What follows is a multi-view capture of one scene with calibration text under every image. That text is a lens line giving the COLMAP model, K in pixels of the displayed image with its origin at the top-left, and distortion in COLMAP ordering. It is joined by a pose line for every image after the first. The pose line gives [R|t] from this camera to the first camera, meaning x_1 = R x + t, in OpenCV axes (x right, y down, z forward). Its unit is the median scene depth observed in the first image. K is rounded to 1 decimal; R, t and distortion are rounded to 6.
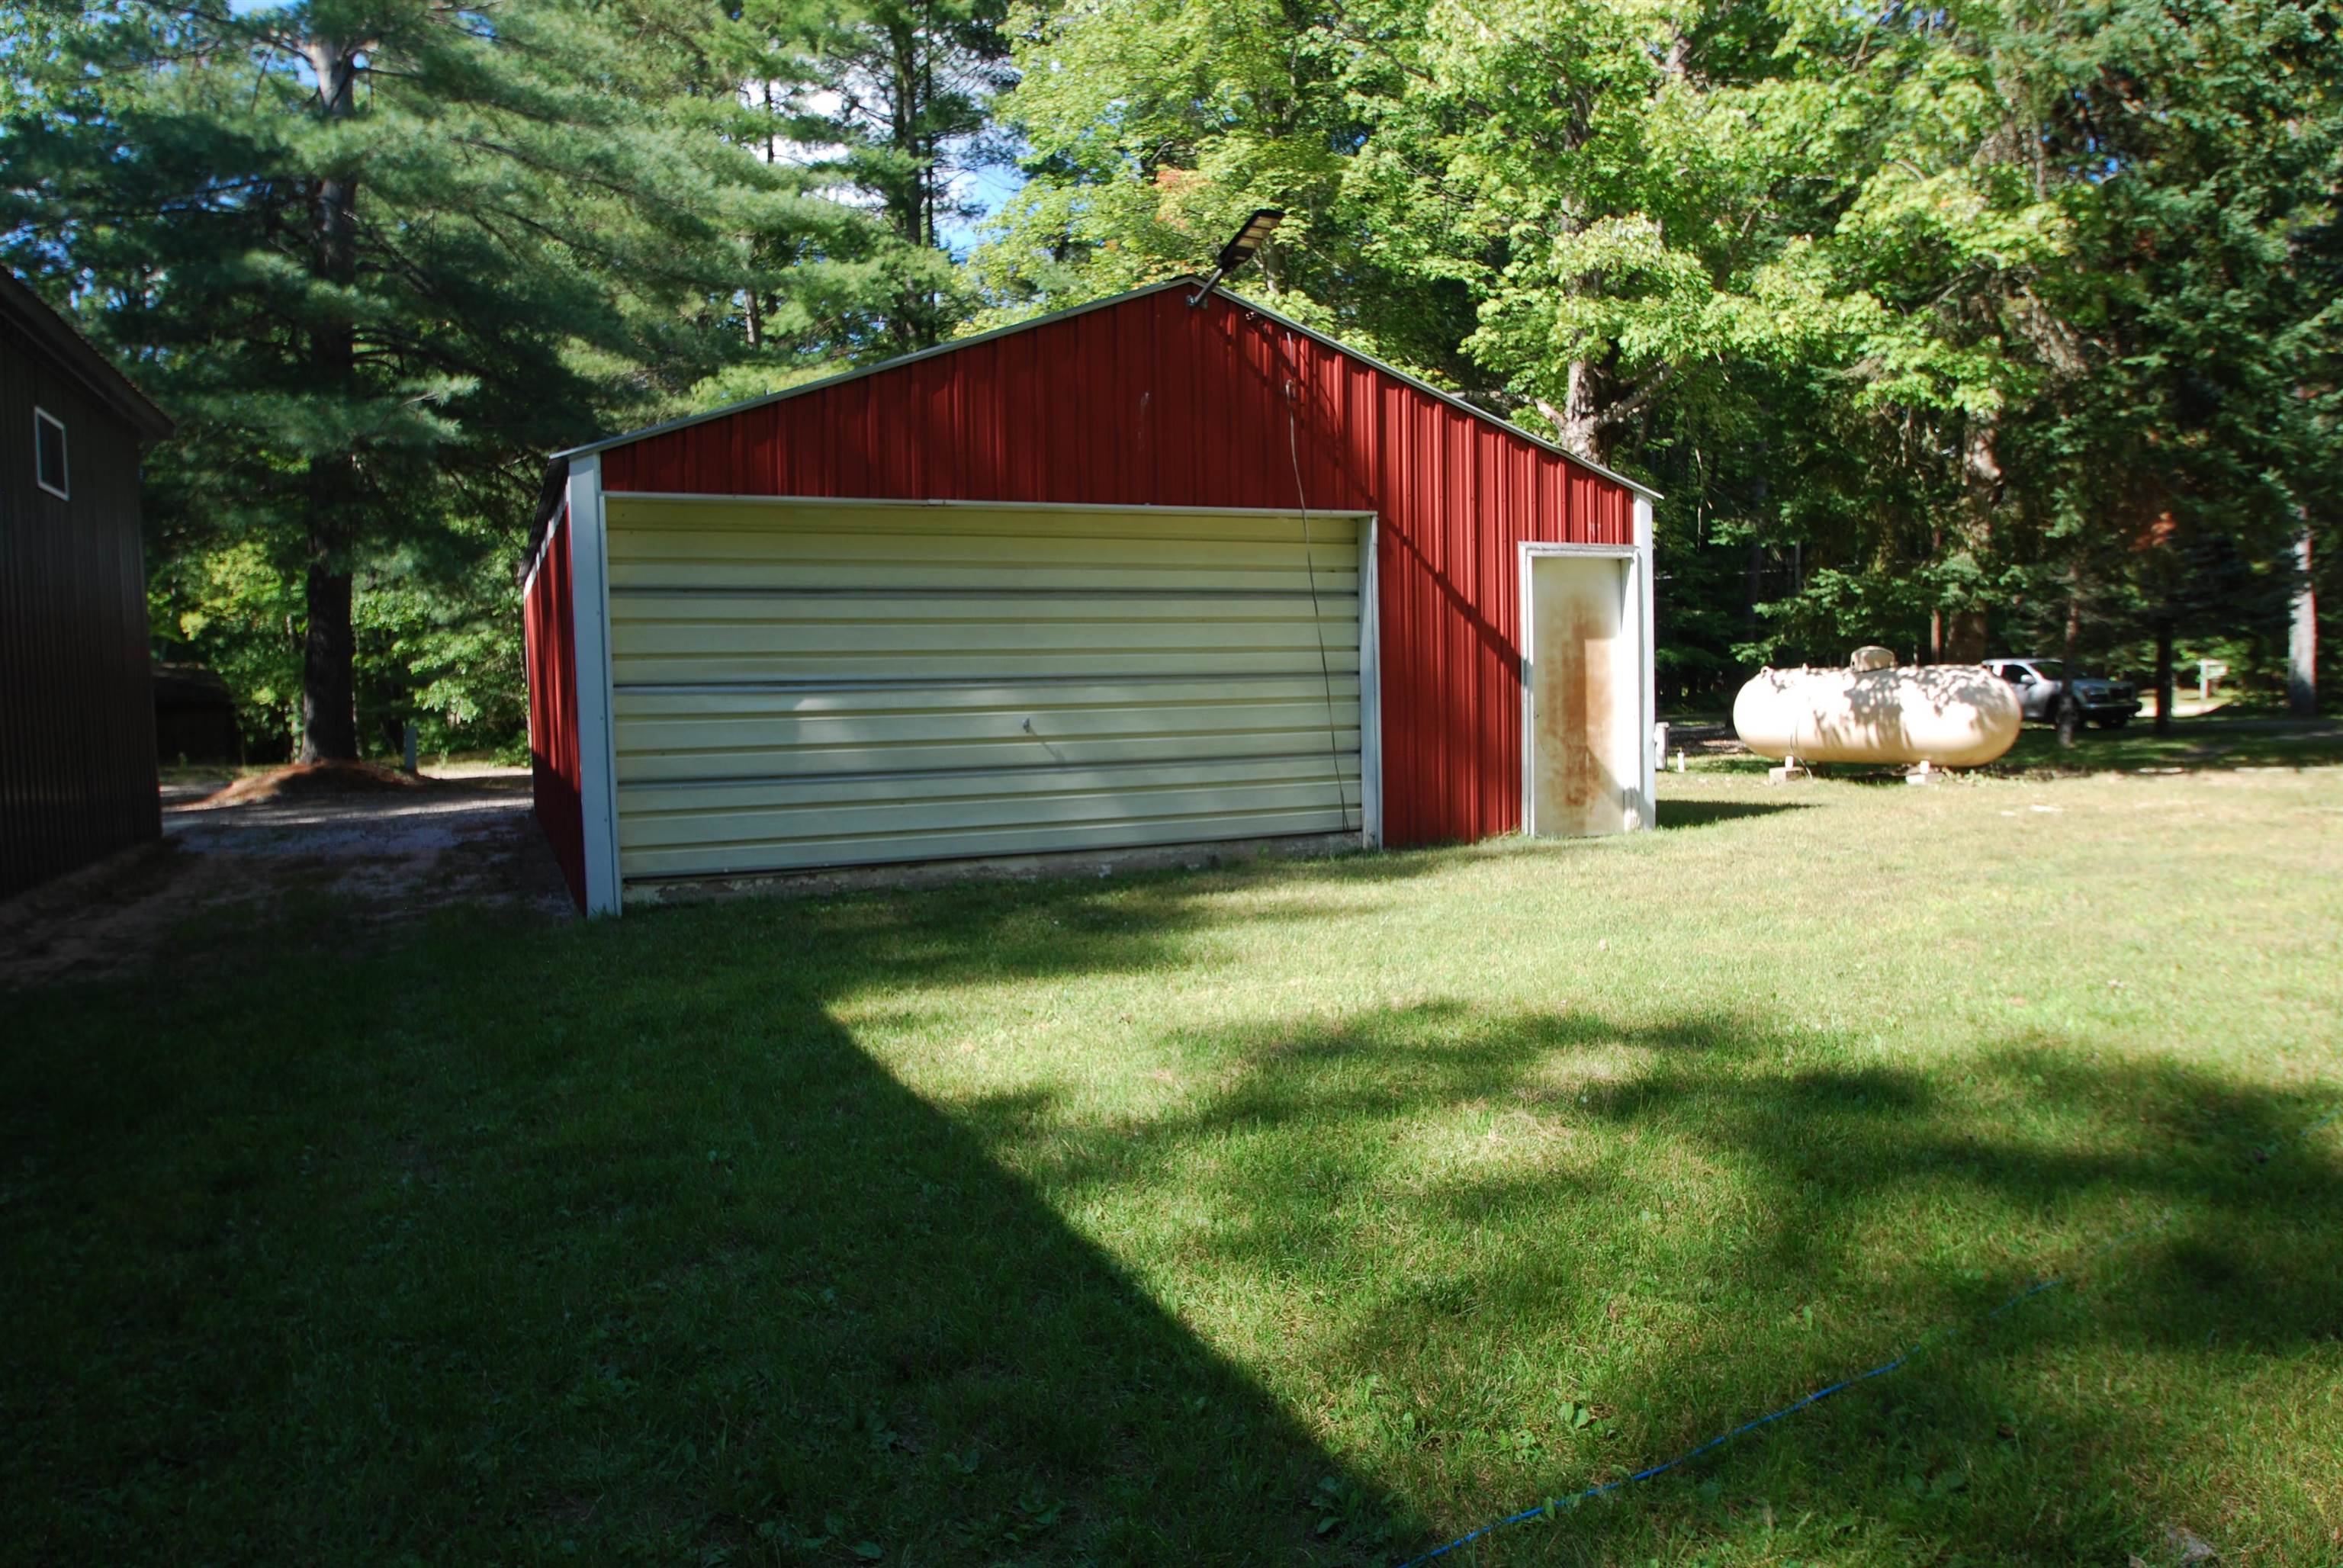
lens RADIAL K [[1628.5, 0, 1172.0], [0, 1628.5, 781.5], [0, 0, 1]] dist [-0.034206, -0.003381]
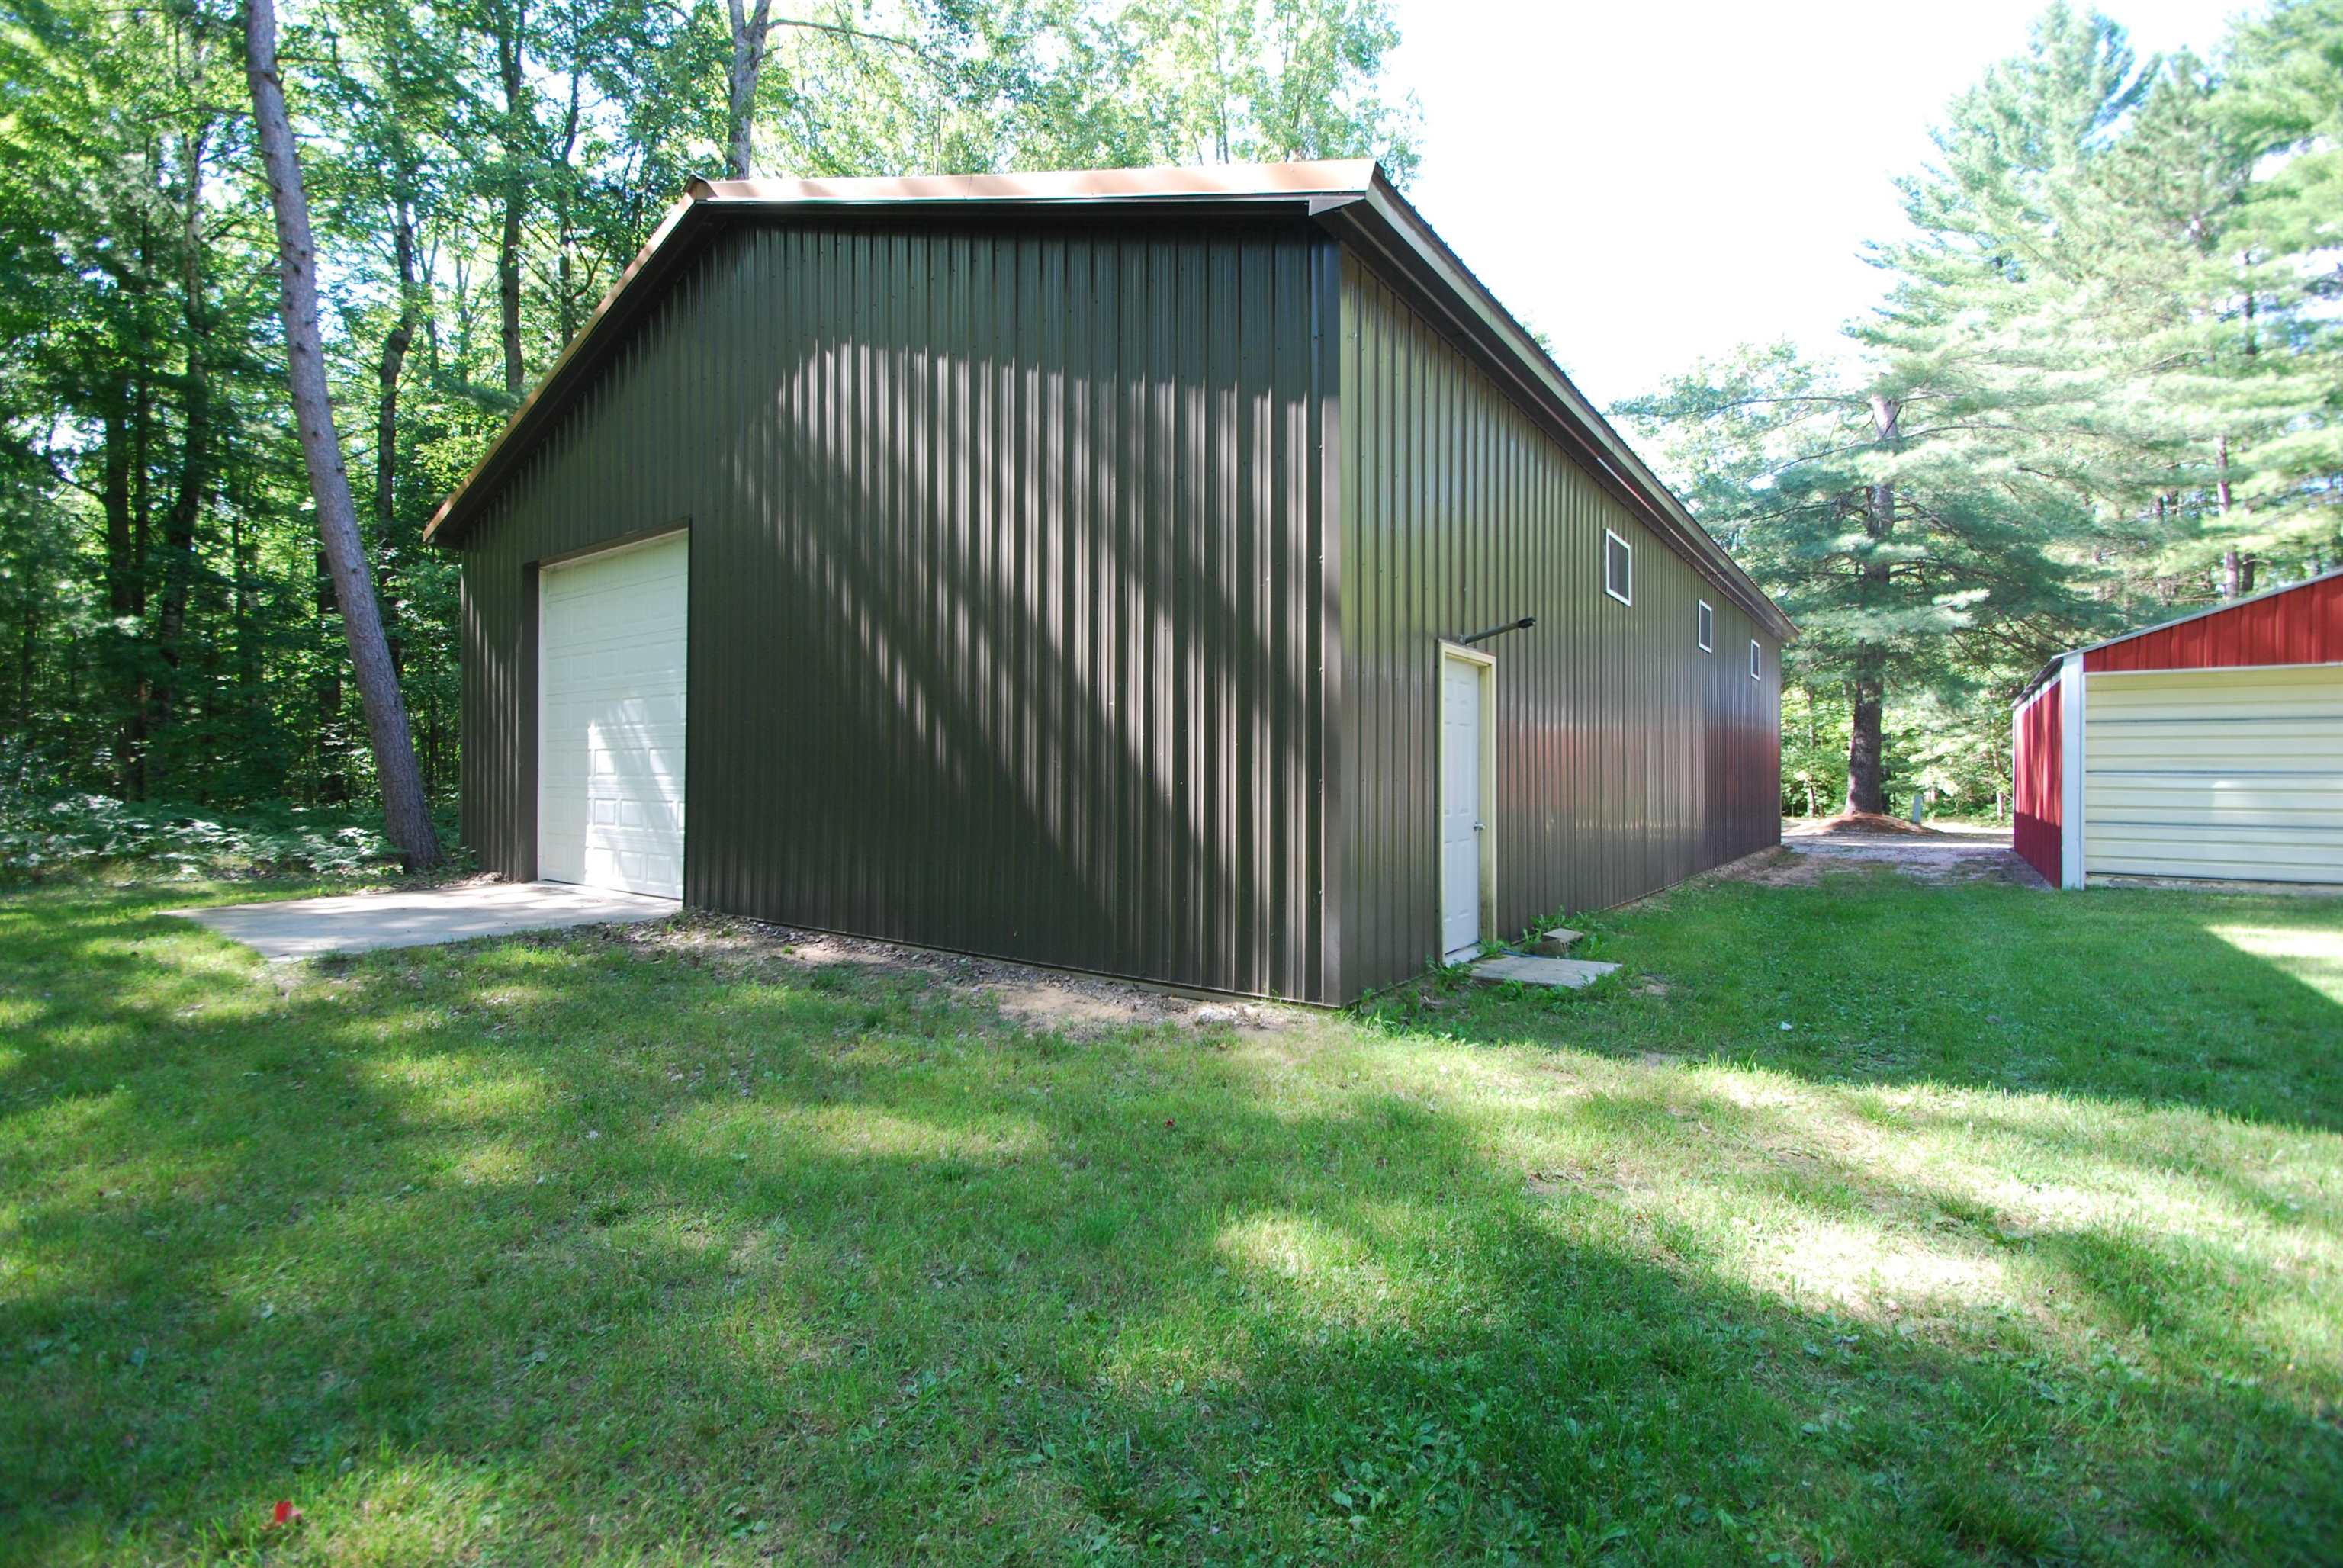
lens RADIAL K [[1031.7, 0, 1170.7], [0, 1031.7, 778.9], [0, 0, 1]] dist [-0.011813, -0.000429]
pose [[0.496061, 0.025406, -0.867916, 0.065507], [-0.068069, 0.997633, -0.009702, 0.013276], [0.865615, 0.063891, 0.496616, -0.209193]]
